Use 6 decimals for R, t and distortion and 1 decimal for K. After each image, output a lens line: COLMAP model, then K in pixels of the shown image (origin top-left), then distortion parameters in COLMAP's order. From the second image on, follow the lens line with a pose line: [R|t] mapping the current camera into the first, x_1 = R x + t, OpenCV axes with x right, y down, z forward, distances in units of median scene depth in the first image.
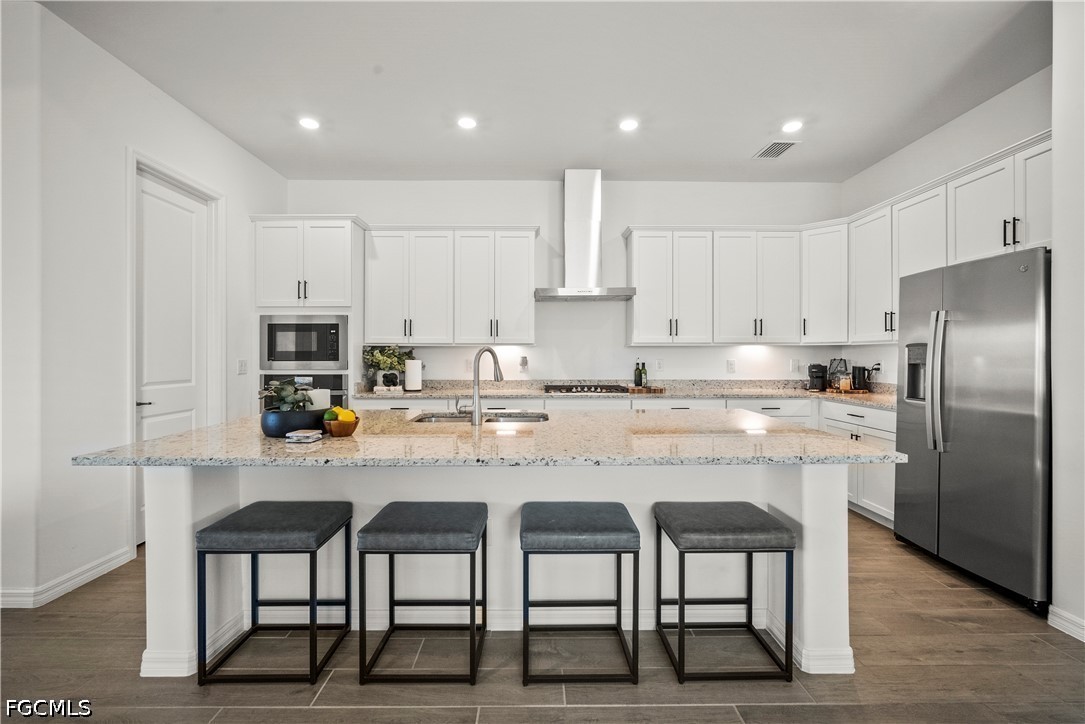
lens RADIAL K [[474.0, 0, 541.4], [0, 474.0, 355.9], [0, 0, 1]] dist [-0.008035, 0.001944]
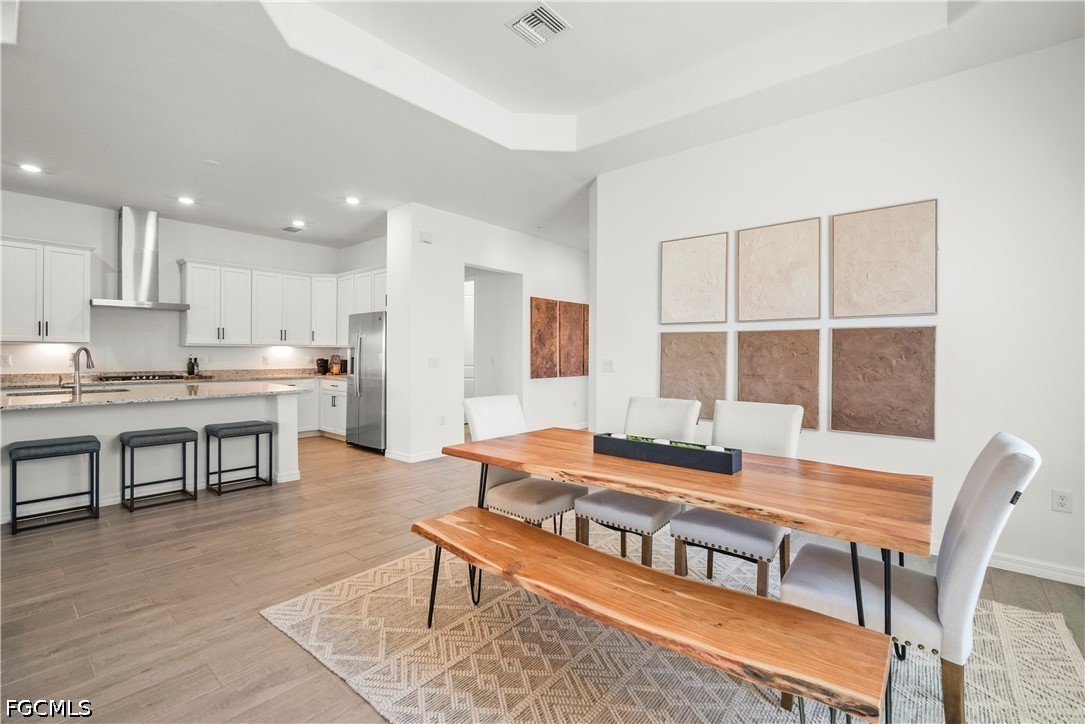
lens RADIAL K [[474.0, 0, 539.5], [0, 474.0, 355.8], [0, 0, 1]] dist [-0.008035, 0.001944]
pose [[0.658564, 0.000548, 0.752525, -0.168701], [-0.005130, 0.999980, 0.003762, -0.002106], [-0.752507, -0.006338, 0.658553, -0.694543]]
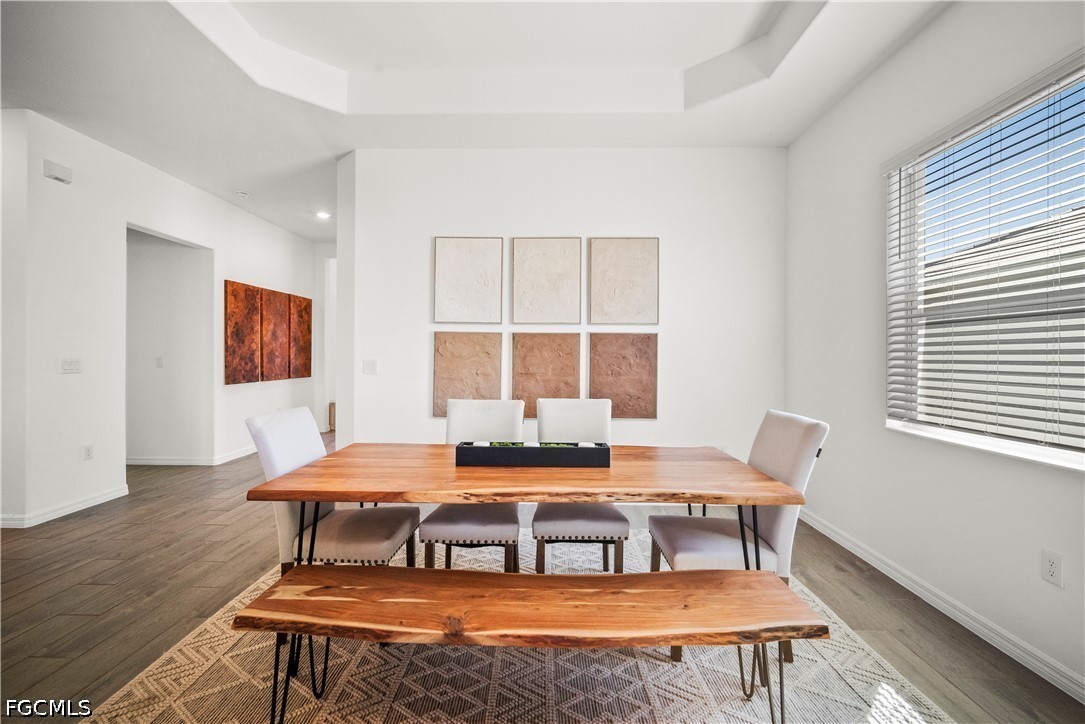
lens RADIAL K [[474.0, 0, 539.6], [0, 474.0, 356.2], [0, 0, 1]] dist [-0.008035, 0.001944]
pose [[0.034178, -0.003038, 0.999411, -0.196152], [-0.006091, 0.999976, 0.003248, -0.002958], [-0.999397, -0.006199, 0.034159, -0.484164]]
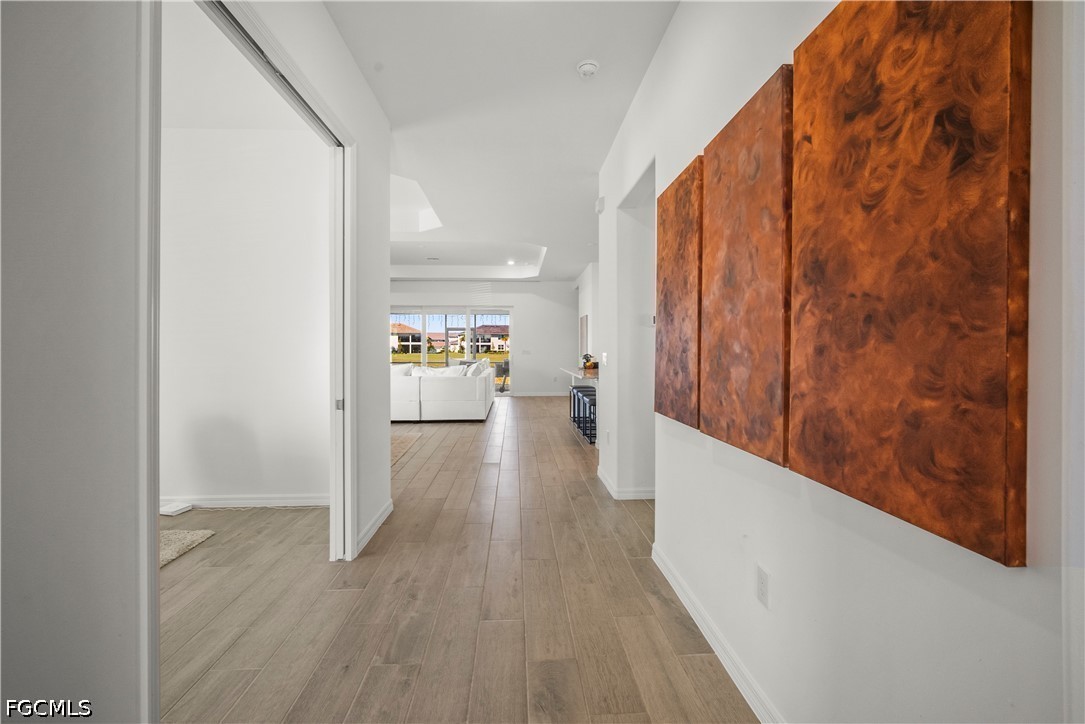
lens RADIAL K [[474.0, 0, 542.4], [0, 474.0, 355.1], [0, 0, 1]] dist [-0.008035, 0.001944]
pose [[0.046386, 0.011452, -0.998858, 1.651672], [-0.001075, 0.999934, 0.011415, 0.000723], [0.998923, 0.000544, 0.046395, 0.212566]]
